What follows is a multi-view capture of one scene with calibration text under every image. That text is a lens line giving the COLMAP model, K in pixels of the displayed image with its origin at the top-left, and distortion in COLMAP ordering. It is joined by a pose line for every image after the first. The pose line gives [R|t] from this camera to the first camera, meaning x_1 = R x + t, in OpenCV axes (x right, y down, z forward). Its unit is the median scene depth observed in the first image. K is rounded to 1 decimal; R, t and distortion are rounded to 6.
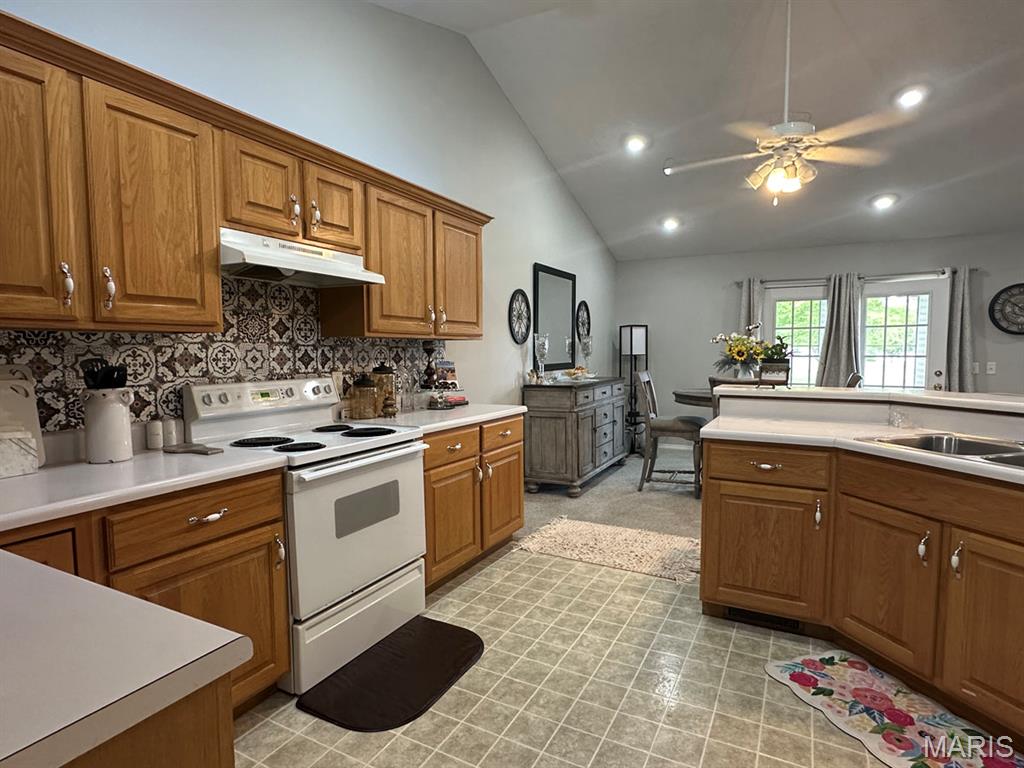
lens RADIAL K [[557.2, 0, 520.6], [0, 557.2, 386.2], [0, 0, 1]] dist [-0.019521, -0.001624]
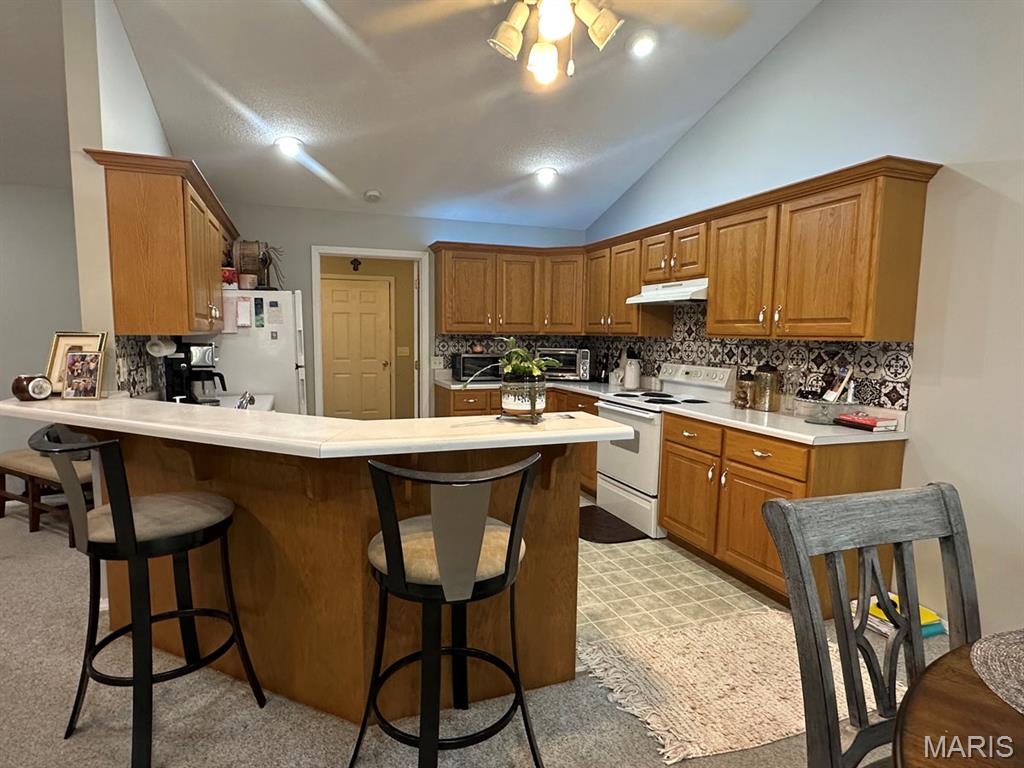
lens RADIAL K [[557.2, 0, 520.3], [0, 557.2, 382.8], [0, 0, 1]] dist [-0.019521, -0.001624]
pose [[-0.661464, 0.034247, -0.749194, 1.000987], [-0.088375, 0.988438, 0.123209, -0.102896], [0.744752, 0.147708, -0.650790, 1.528108]]
